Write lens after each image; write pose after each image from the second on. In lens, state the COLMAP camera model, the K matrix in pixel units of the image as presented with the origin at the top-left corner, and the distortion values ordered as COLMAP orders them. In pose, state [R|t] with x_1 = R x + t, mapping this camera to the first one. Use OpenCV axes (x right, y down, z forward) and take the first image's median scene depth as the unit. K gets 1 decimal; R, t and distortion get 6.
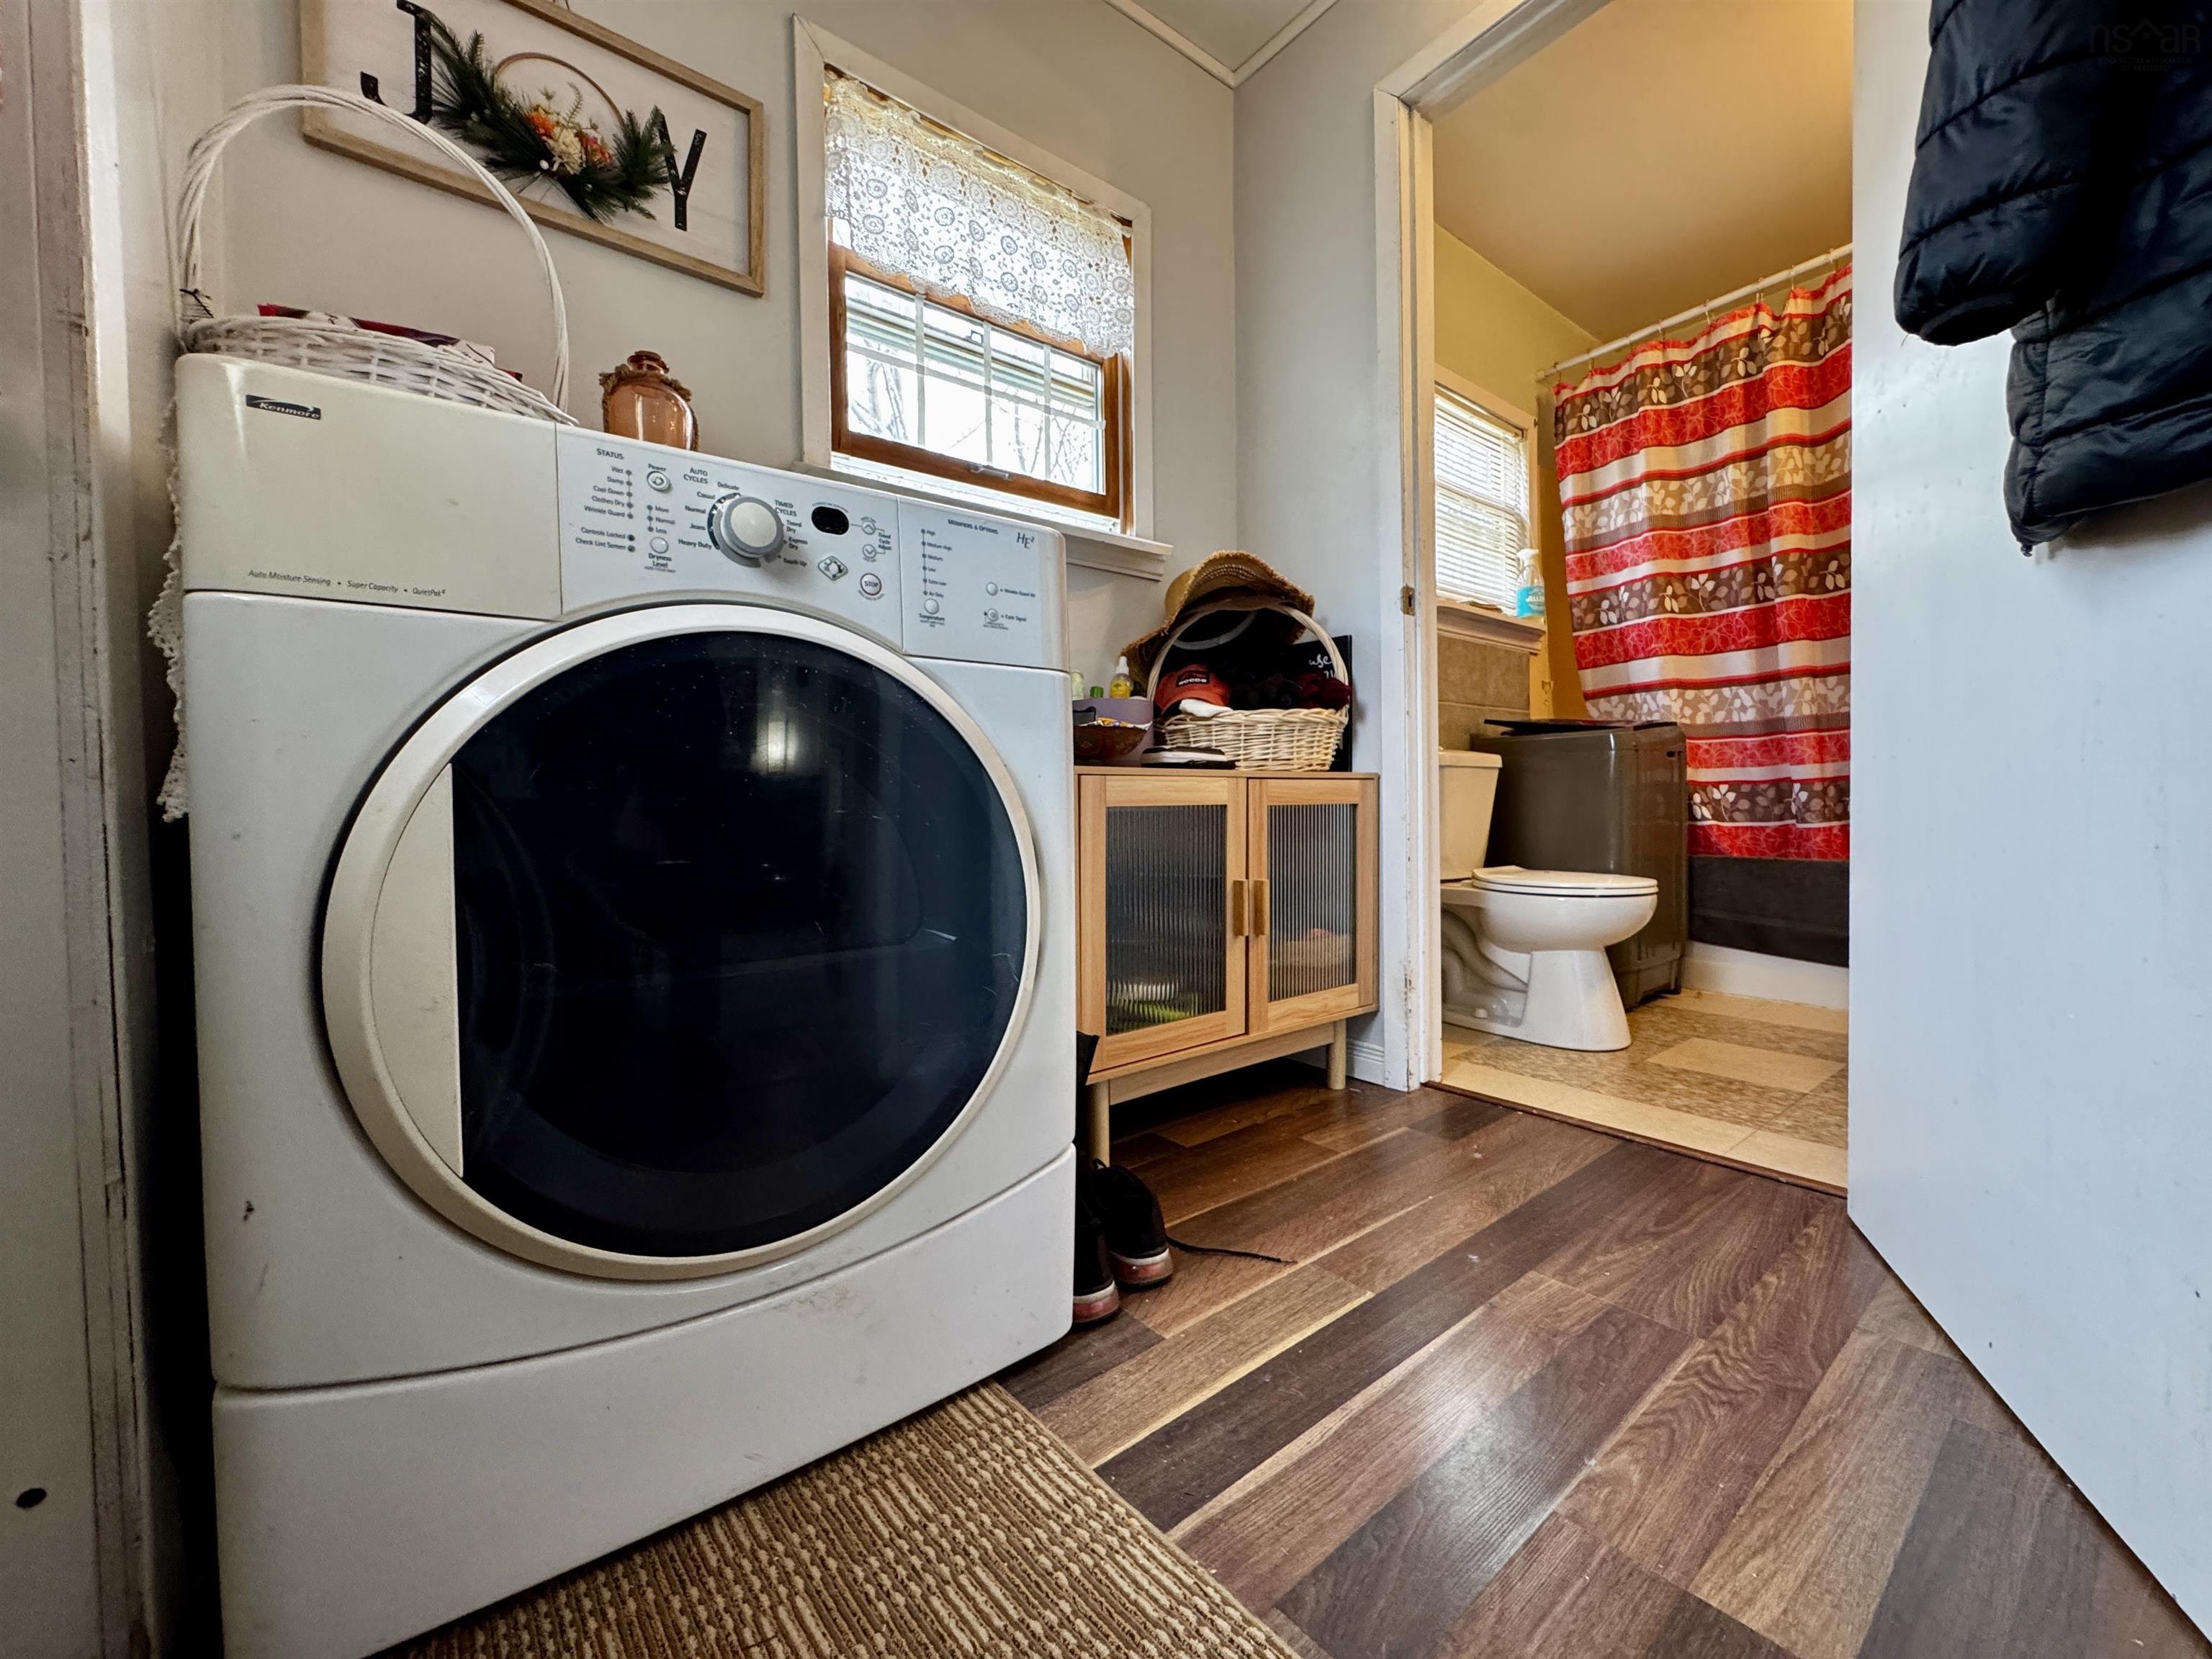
lens RADIAL K [[889.3, 0, 1104.3], [0, 889.3, 824.8], [0, 0, 1]] dist [-0.002252, 0.000192]
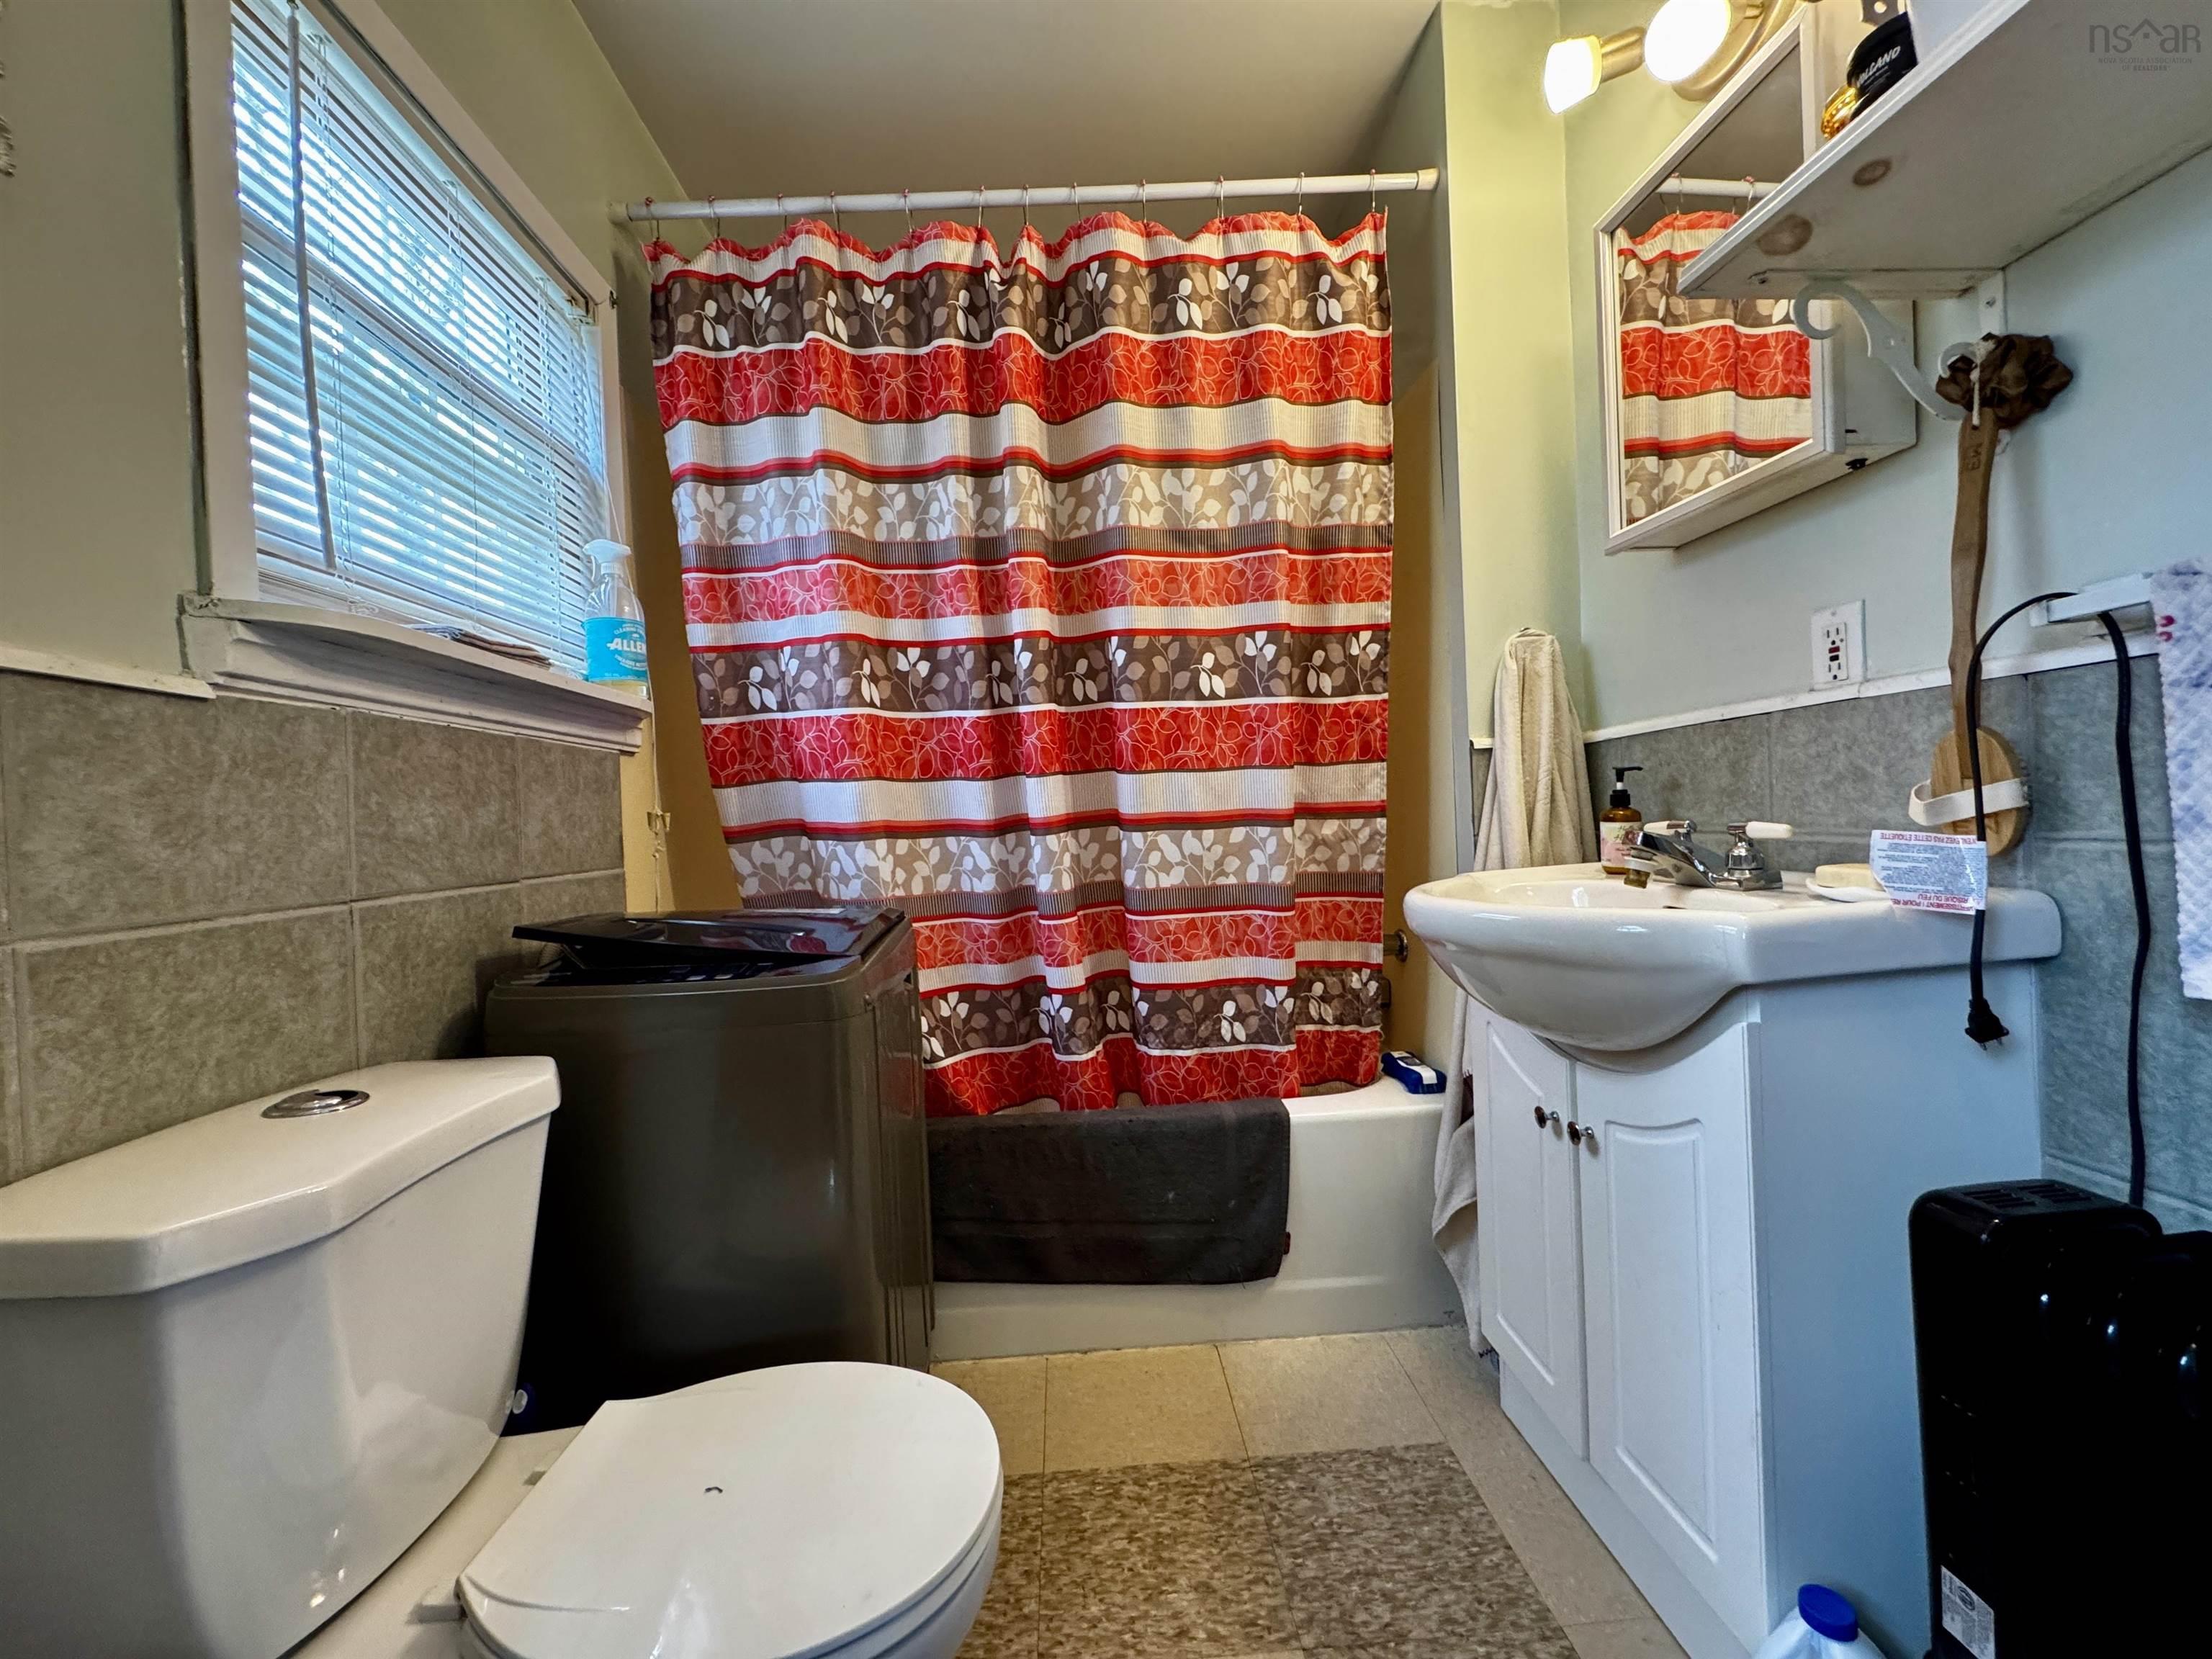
lens RADIAL K [[889.3, 0, 1109.8], [0, 889.3, 826.8], [0, 0, 1]] dist [-0.002252, 0.000192]
pose [[0.578520, -0.016190, 0.815507, 0.257929], [0.049039, 0.998685, -0.014962, -0.145131], [-0.814192, 0.048648, 0.578553, 0.547173]]
